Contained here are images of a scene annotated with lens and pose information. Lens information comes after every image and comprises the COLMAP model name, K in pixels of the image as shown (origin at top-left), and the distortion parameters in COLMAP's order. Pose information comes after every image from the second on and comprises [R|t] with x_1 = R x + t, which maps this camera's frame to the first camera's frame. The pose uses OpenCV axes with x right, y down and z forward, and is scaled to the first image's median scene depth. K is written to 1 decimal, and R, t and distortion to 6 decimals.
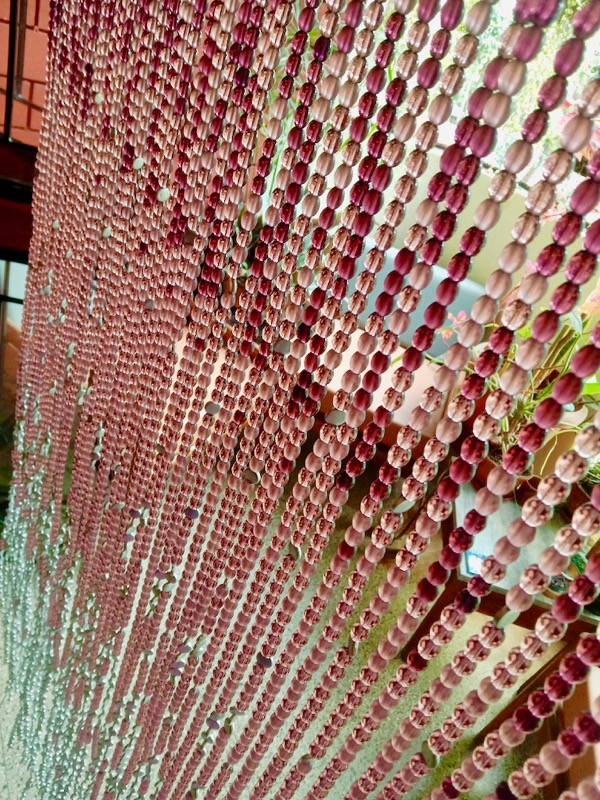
lens RADIAL K [[614.3, 0, 300.0], [0, 614.3, 400.0], [0, 0, 1]] dist [-0.004022, -0.030194]
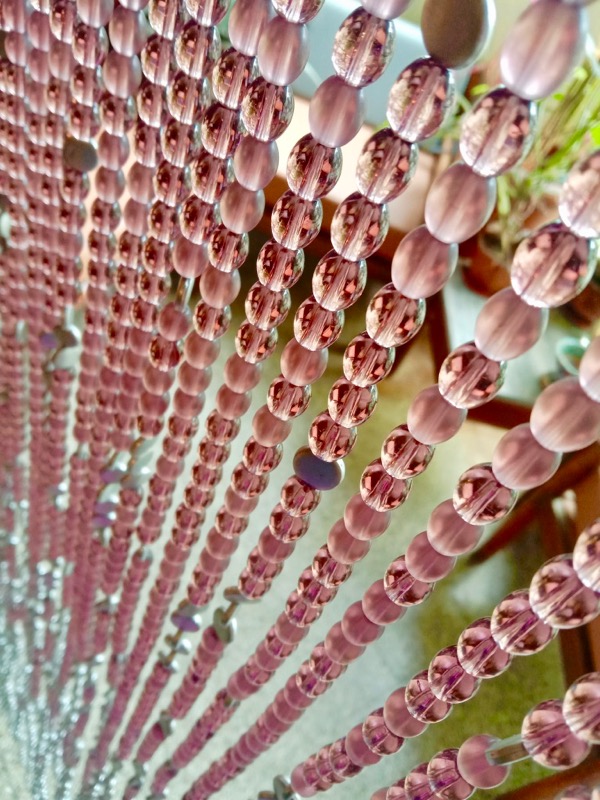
lens RADIAL K [[614.3, 0, 300.0], [0, 614.3, 400.0], [0, 0, 1]] dist [-0.004022, -0.030194]
pose [[0.994818, -0.075258, 0.068362, -0.073290], [0.056206, 0.967377, 0.247029, 0.246650], [-0.084723, -0.241906, 0.966594, 0.556589]]
